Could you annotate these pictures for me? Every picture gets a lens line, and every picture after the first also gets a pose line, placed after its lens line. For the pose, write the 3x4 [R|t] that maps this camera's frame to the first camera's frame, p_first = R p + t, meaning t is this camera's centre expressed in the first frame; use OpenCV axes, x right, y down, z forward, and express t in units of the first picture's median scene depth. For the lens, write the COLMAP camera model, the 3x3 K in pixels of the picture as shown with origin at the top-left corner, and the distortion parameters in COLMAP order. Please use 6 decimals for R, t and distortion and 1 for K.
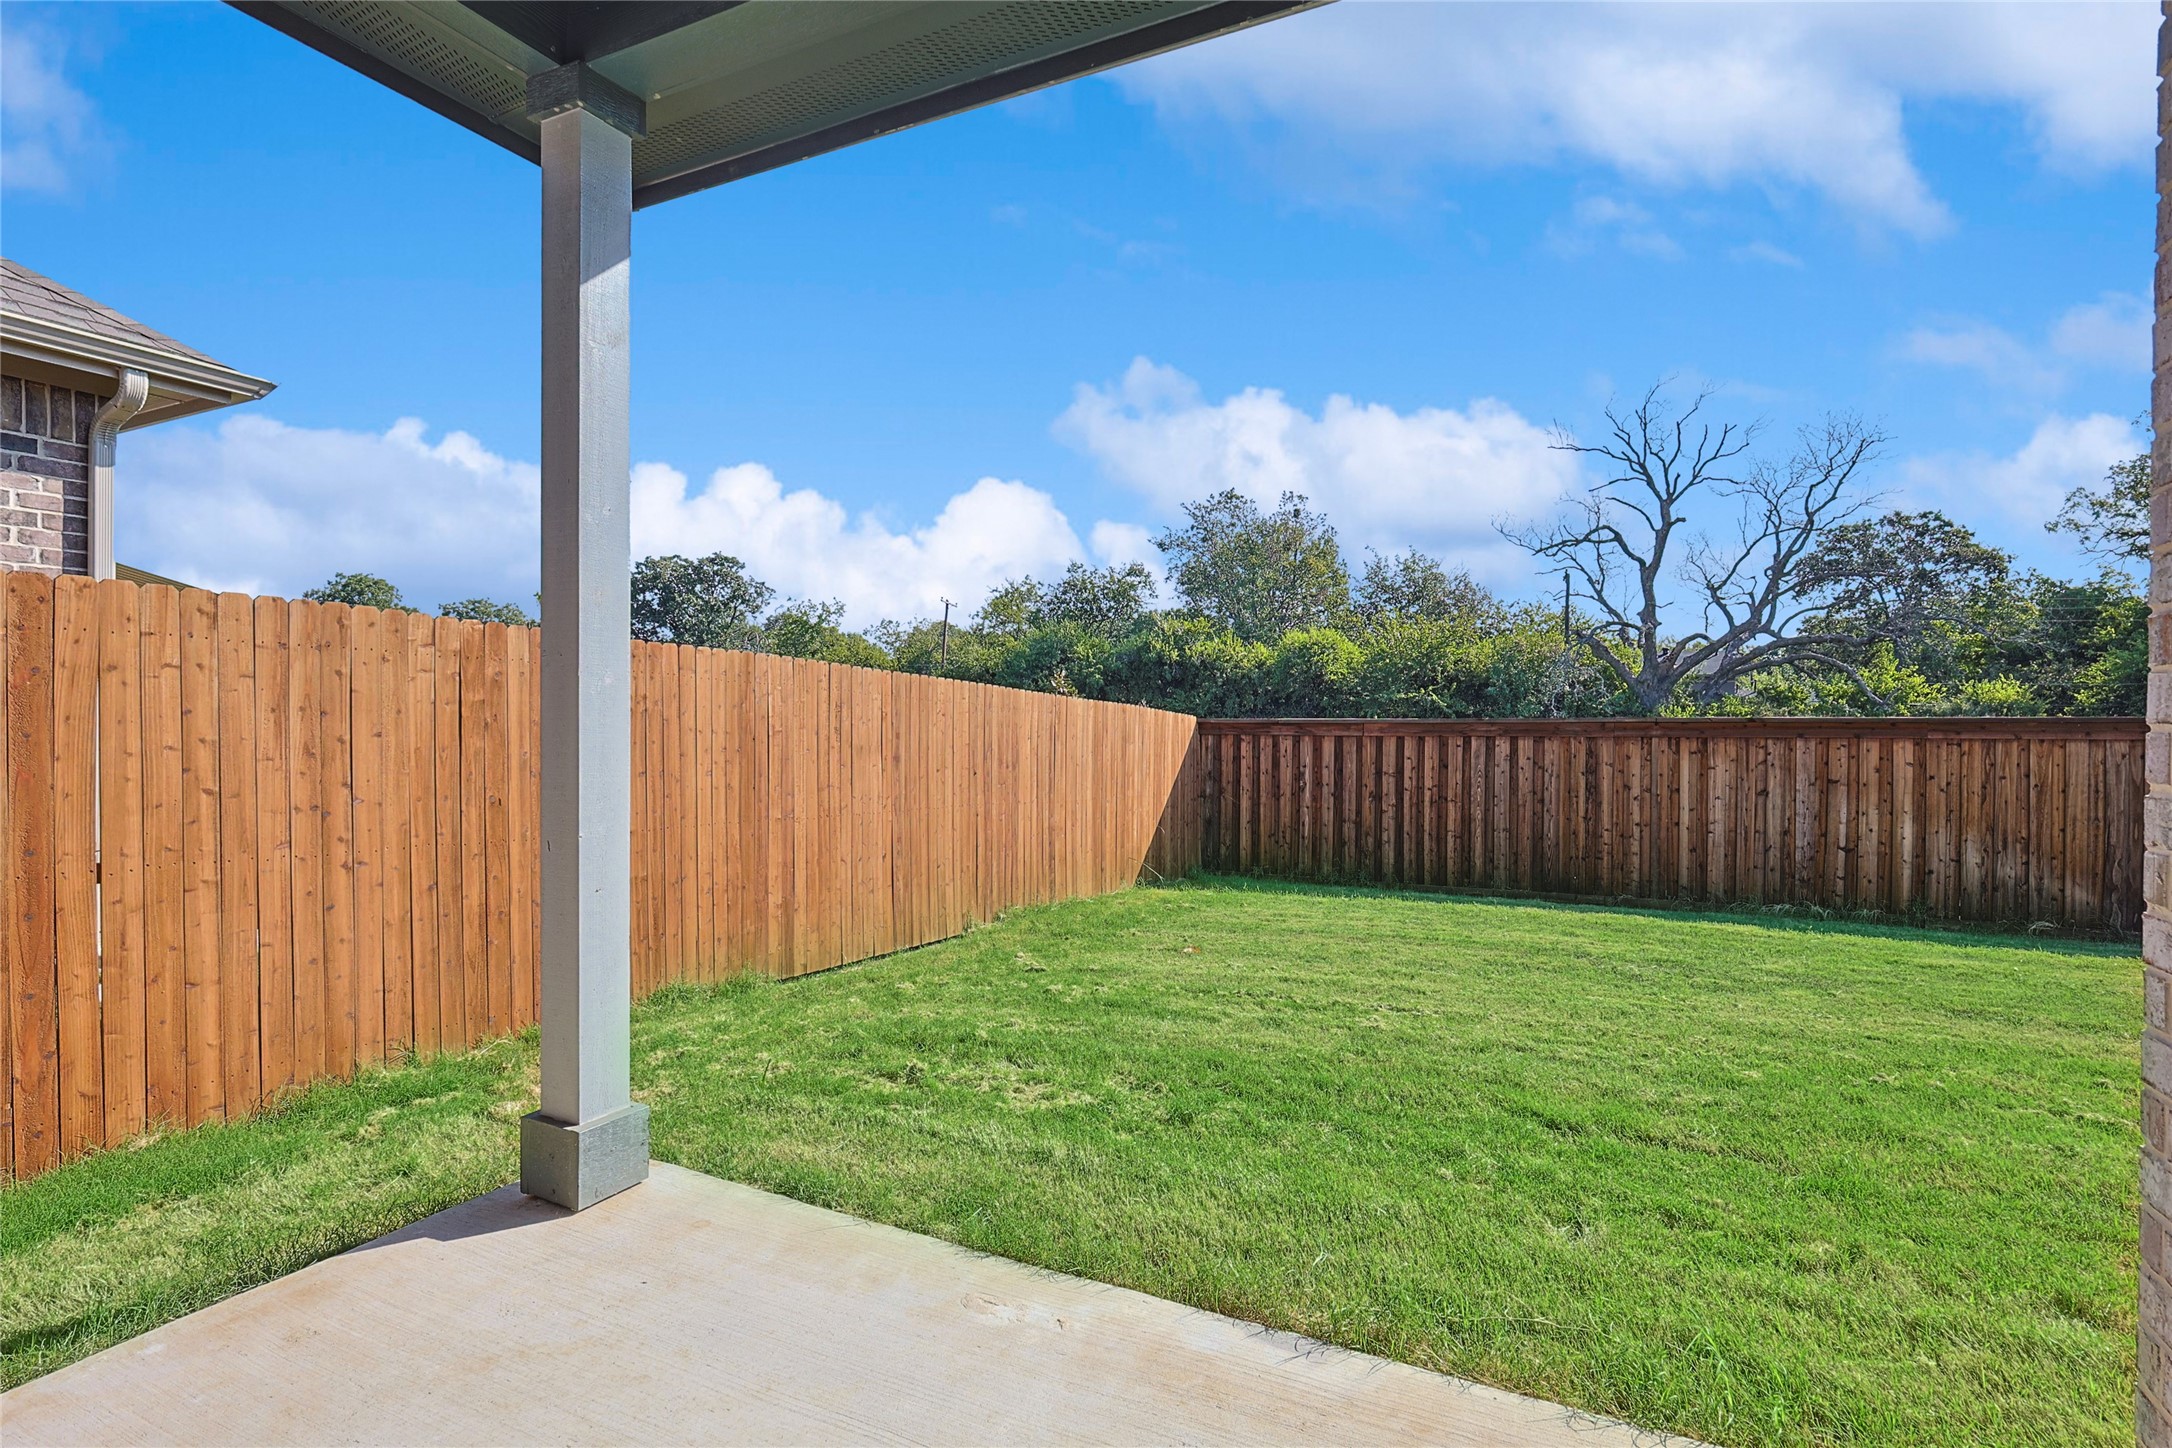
lens RADIAL K [[1033.0, 0, 1095.5], [0, 1033.0, 741.3], [0, 0, 1]] dist [0.001126, -0.000069]
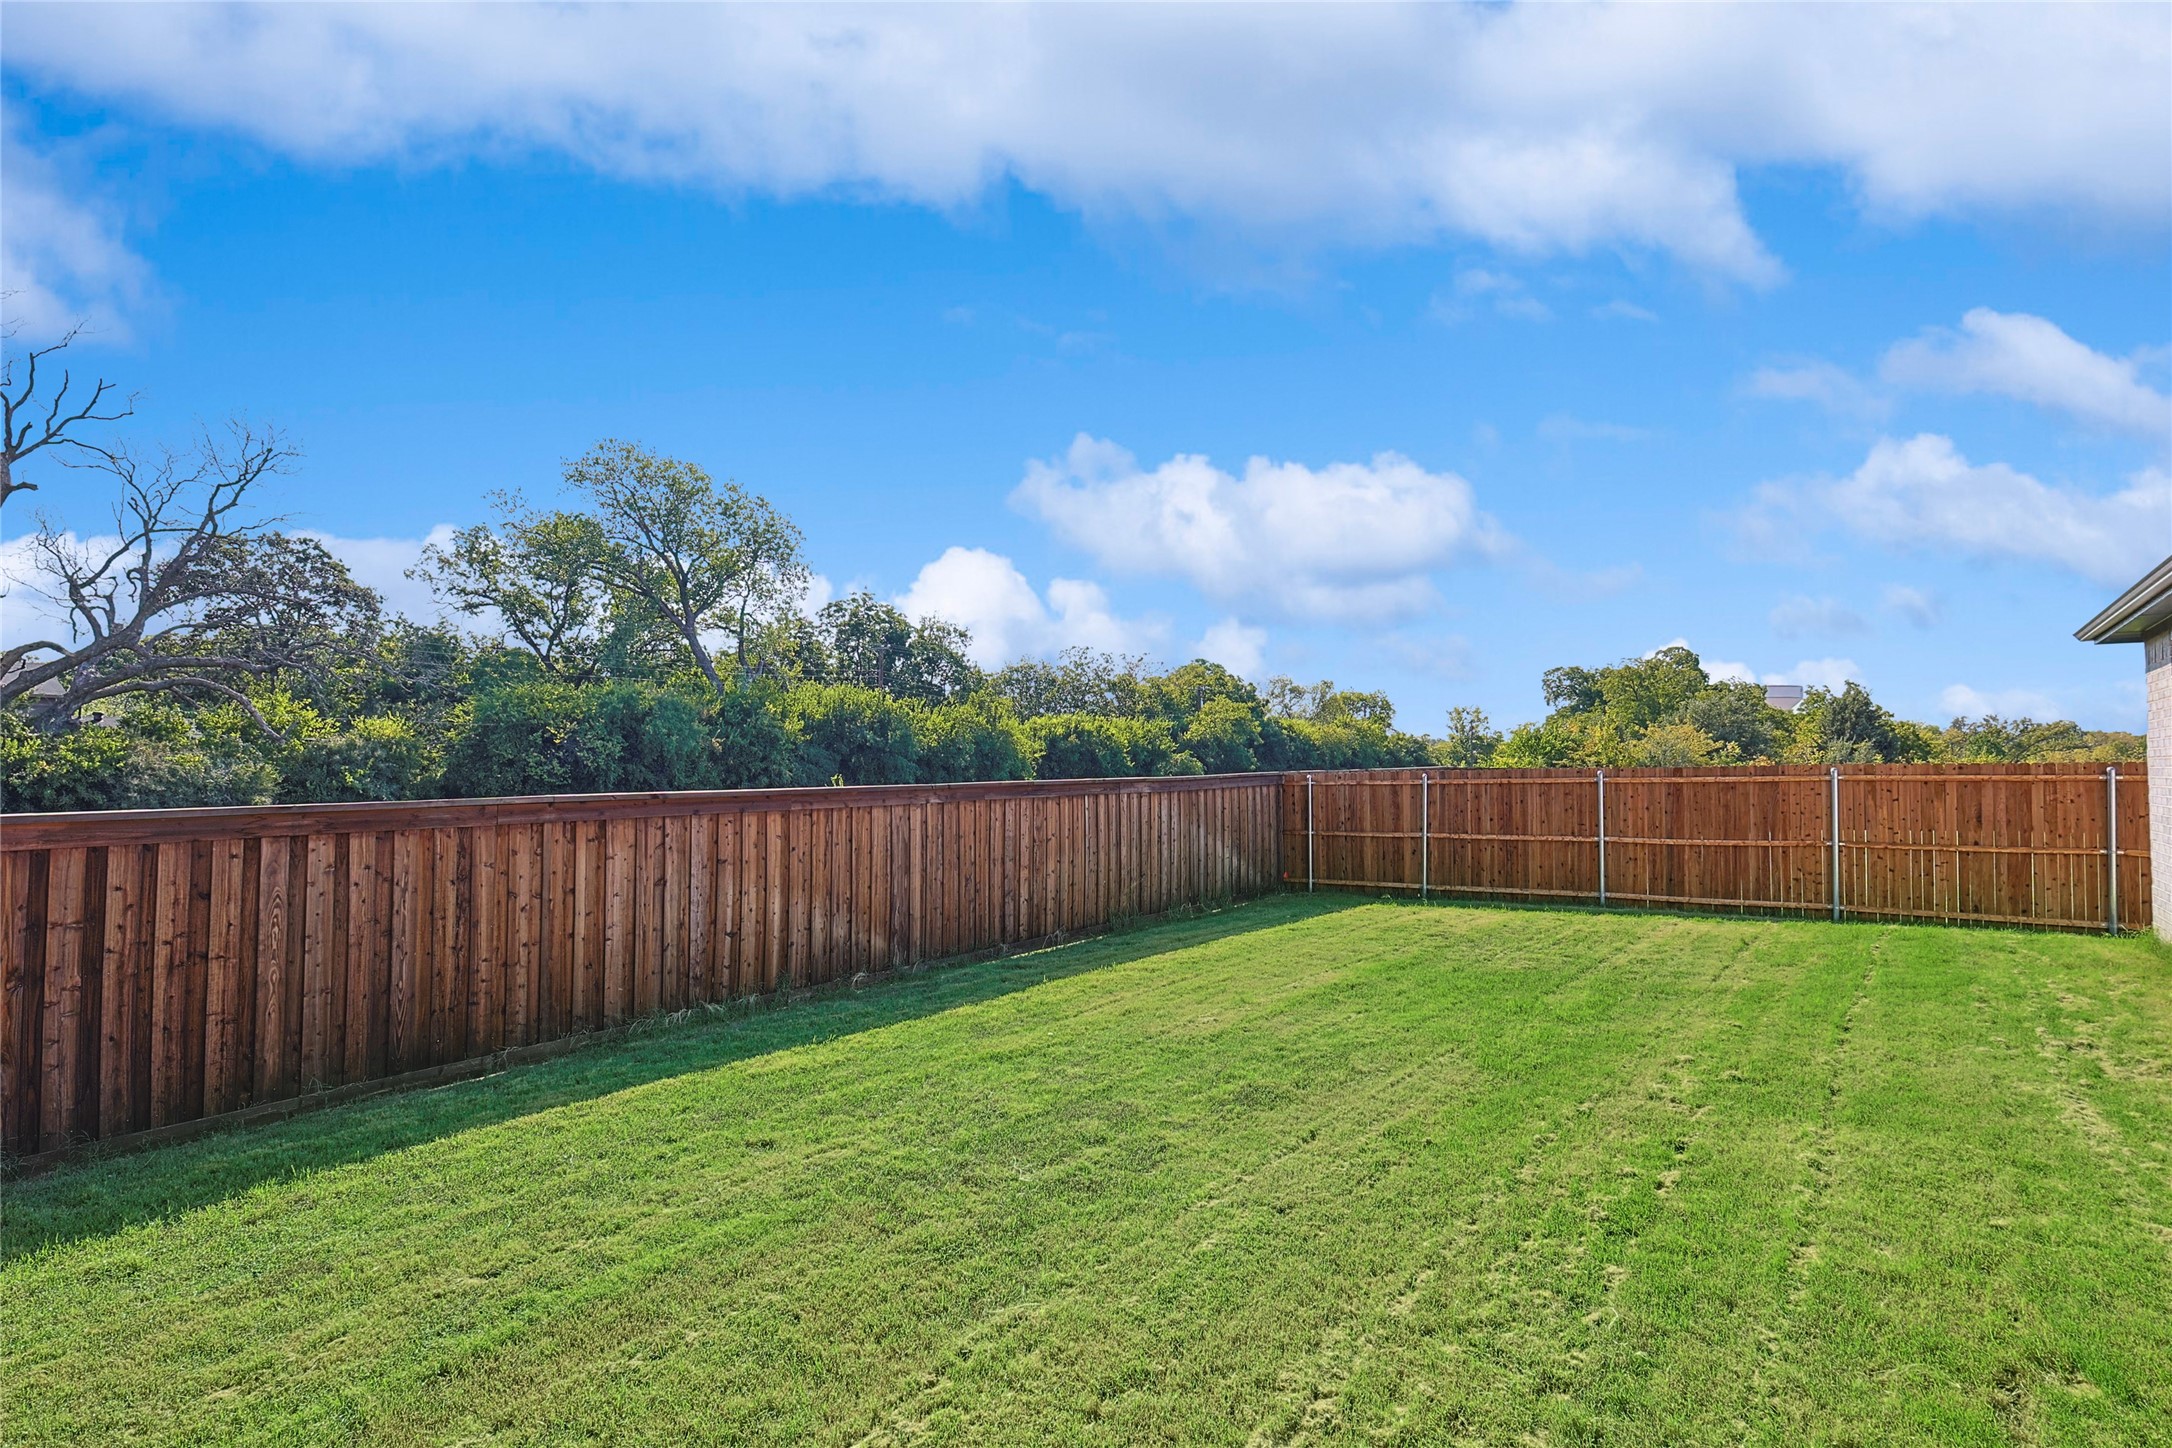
lens RADIAL K [[1069.4, 0, 1086.0], [0, 1069.4, 724.0], [0, 0, 1]] dist [0.001611, 0.000524]
pose [[0.192151, 0.024495, 0.981060, -0.132998], [0.015569, 0.999487, -0.028004, -0.044876], [-0.981242, 0.020655, 0.191671, 0.447767]]
